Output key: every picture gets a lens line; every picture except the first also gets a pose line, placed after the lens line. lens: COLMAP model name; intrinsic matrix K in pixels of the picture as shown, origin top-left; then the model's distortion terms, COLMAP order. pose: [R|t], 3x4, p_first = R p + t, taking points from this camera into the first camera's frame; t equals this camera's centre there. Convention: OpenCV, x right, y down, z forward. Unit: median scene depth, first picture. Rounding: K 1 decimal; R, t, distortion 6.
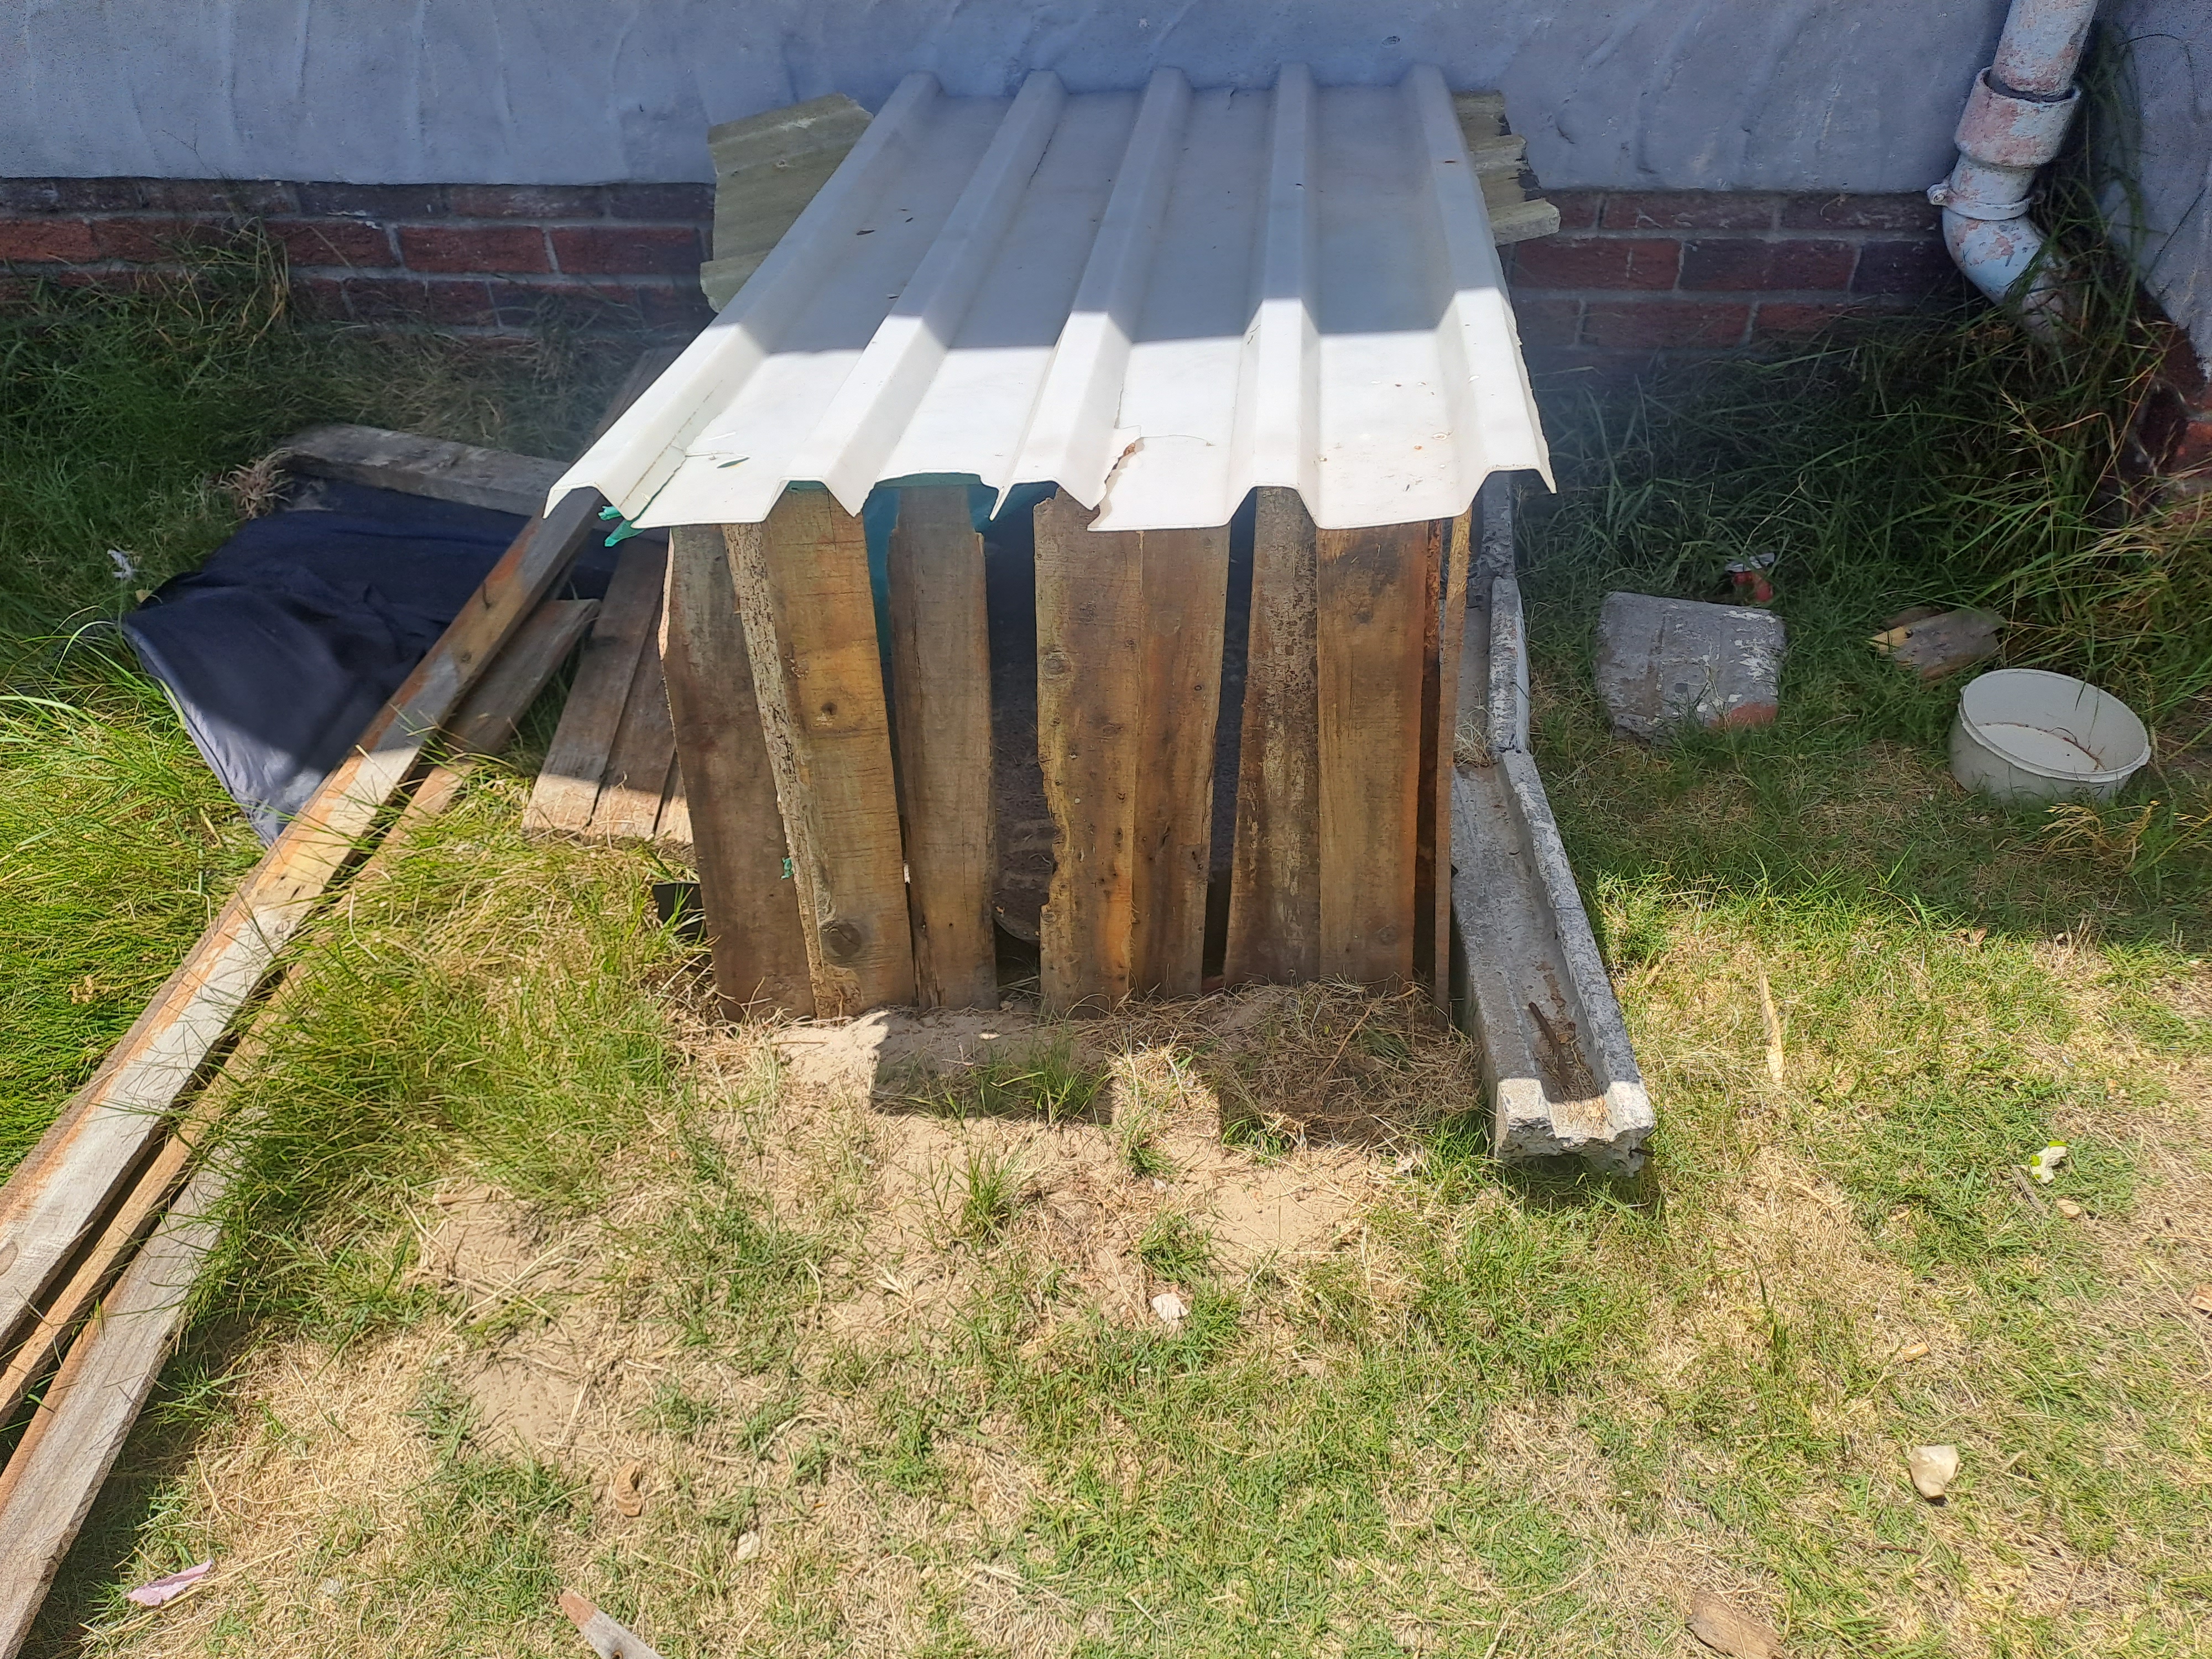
lens RADIAL K [[1616.2, 0, 1135.0], [0, 1616.2, 854.0], [0, 0, 1]] dist [0.059033, -0.059151]
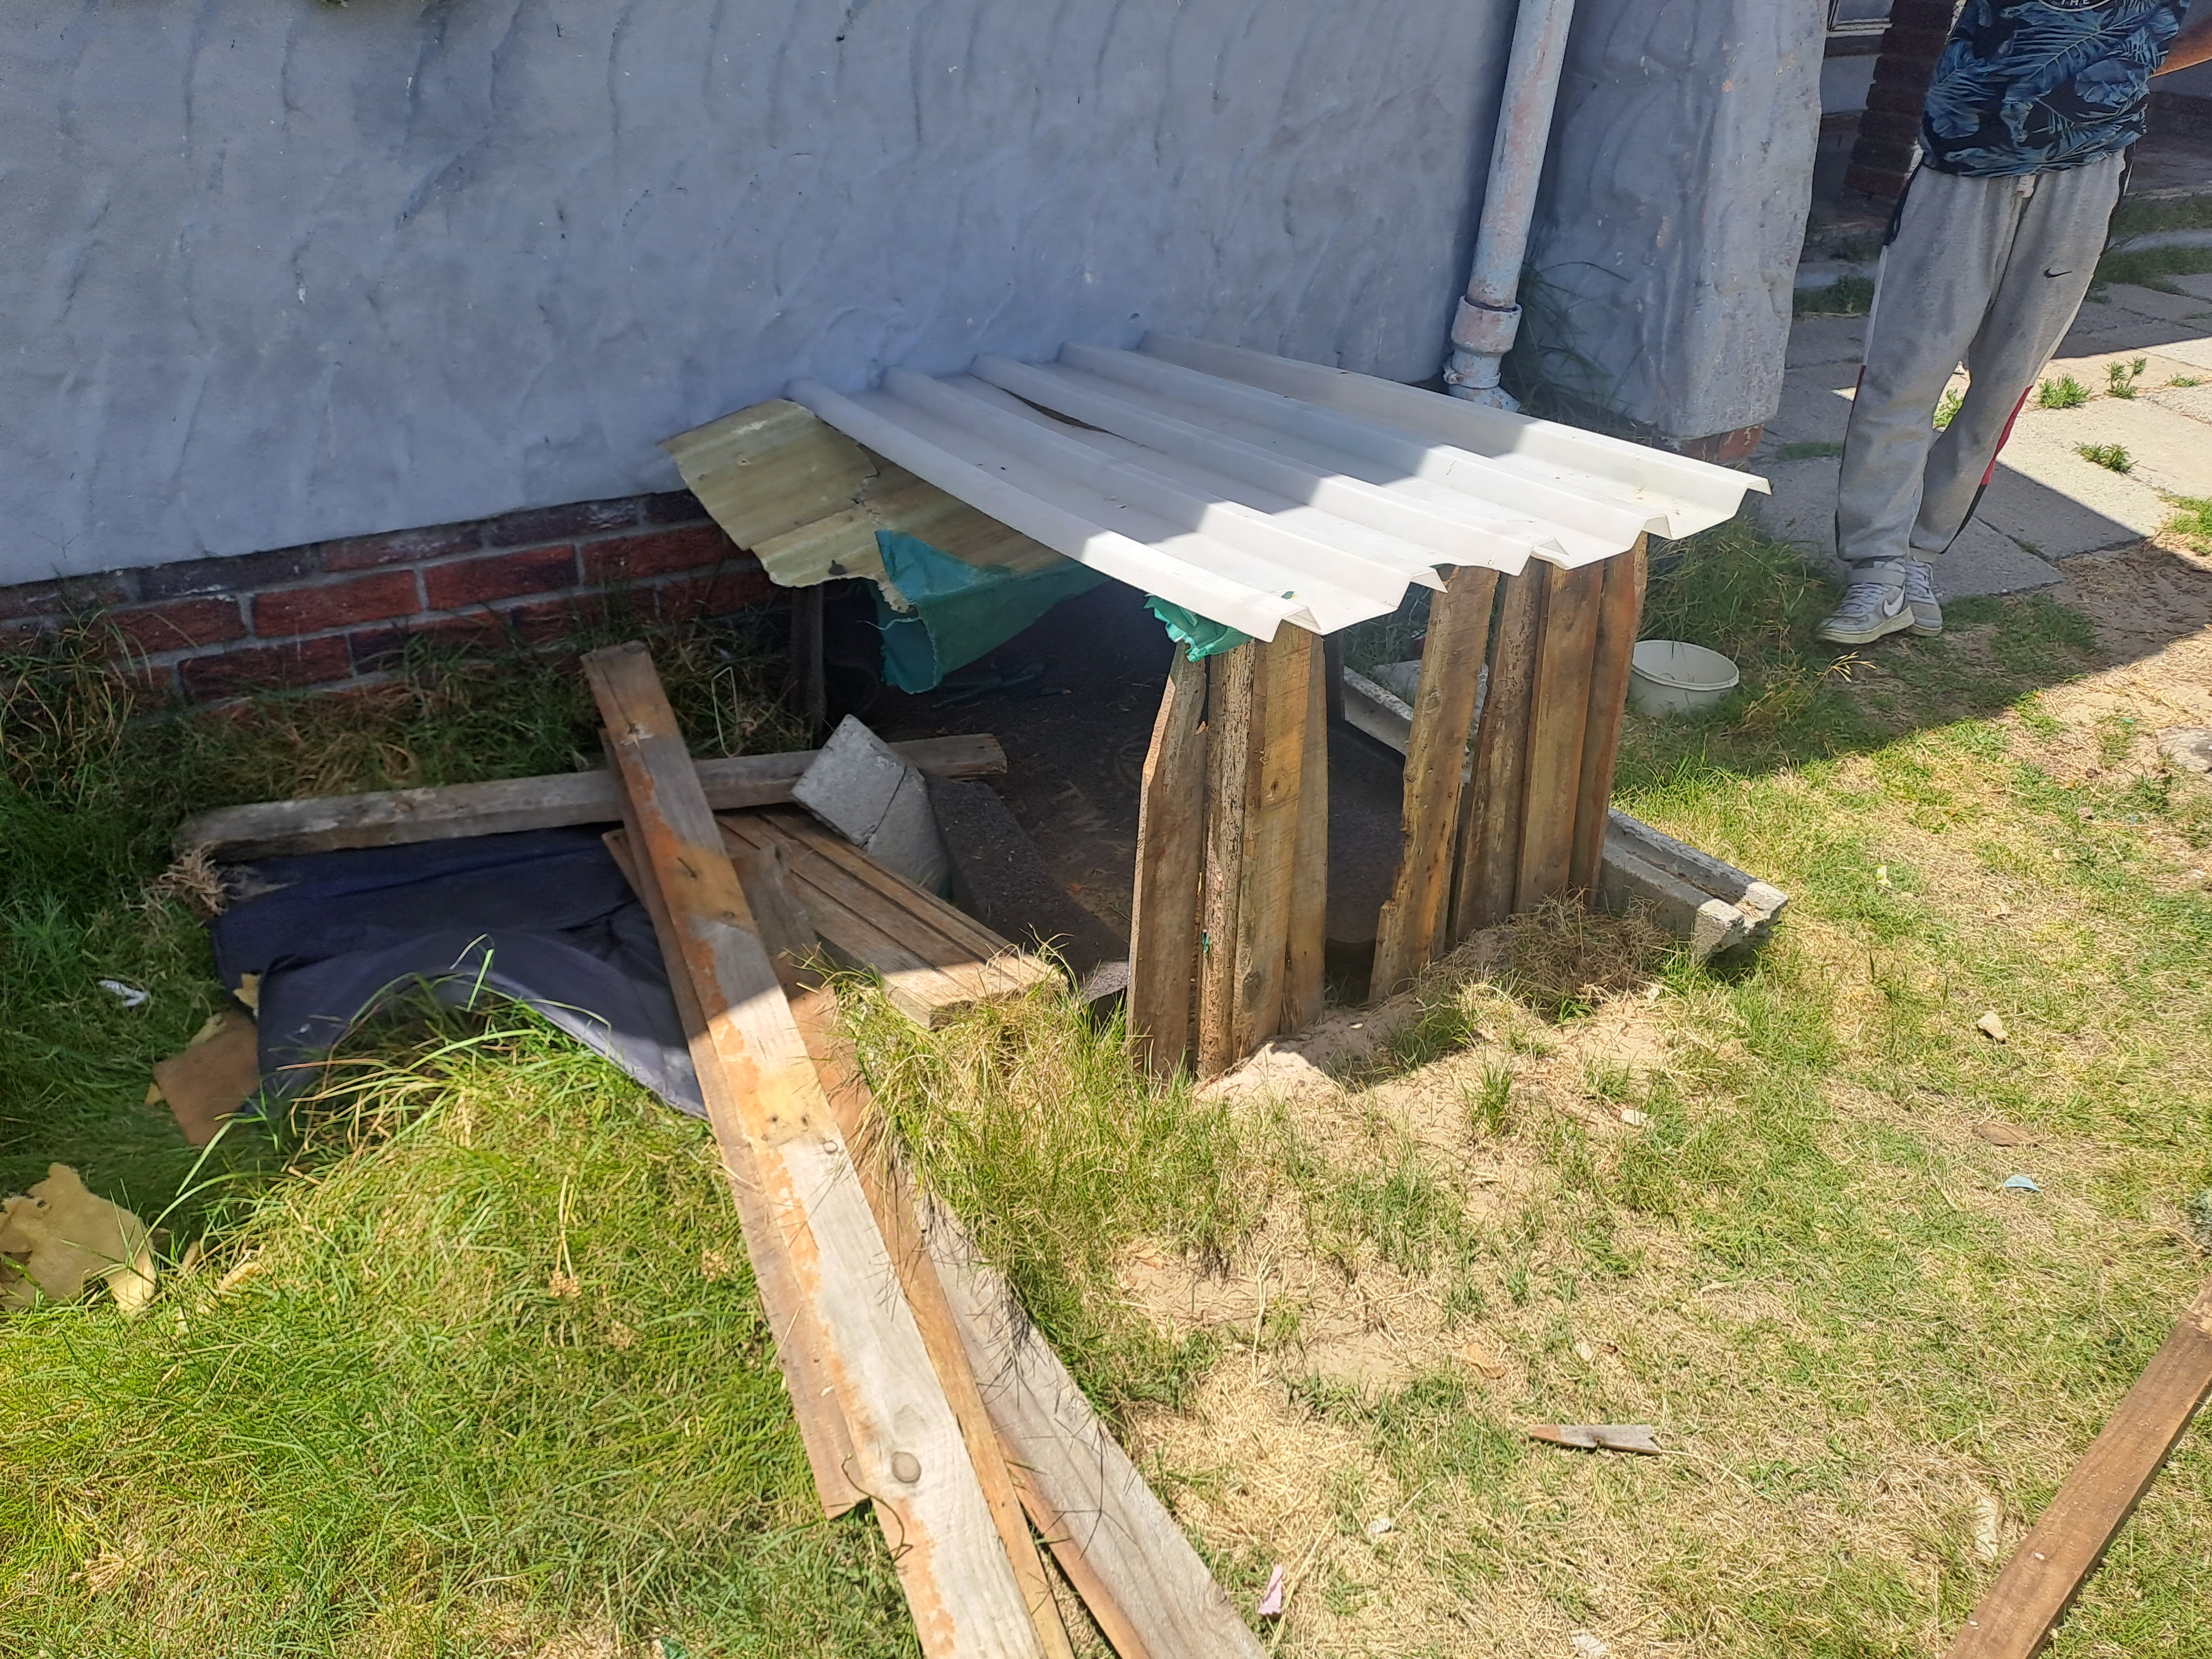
lens RADIAL K [[1616.2, 0, 1102.7], [0, 1616.2, 847.4], [0, 0, 1]] dist [0.059033, -0.059151]
pose [[0.803338, -0.263694, 0.533960, -0.699449], [0.353266, 0.932839, -0.070807, -0.000158], [-0.479428, 0.245512, 0.842539, -0.016116]]
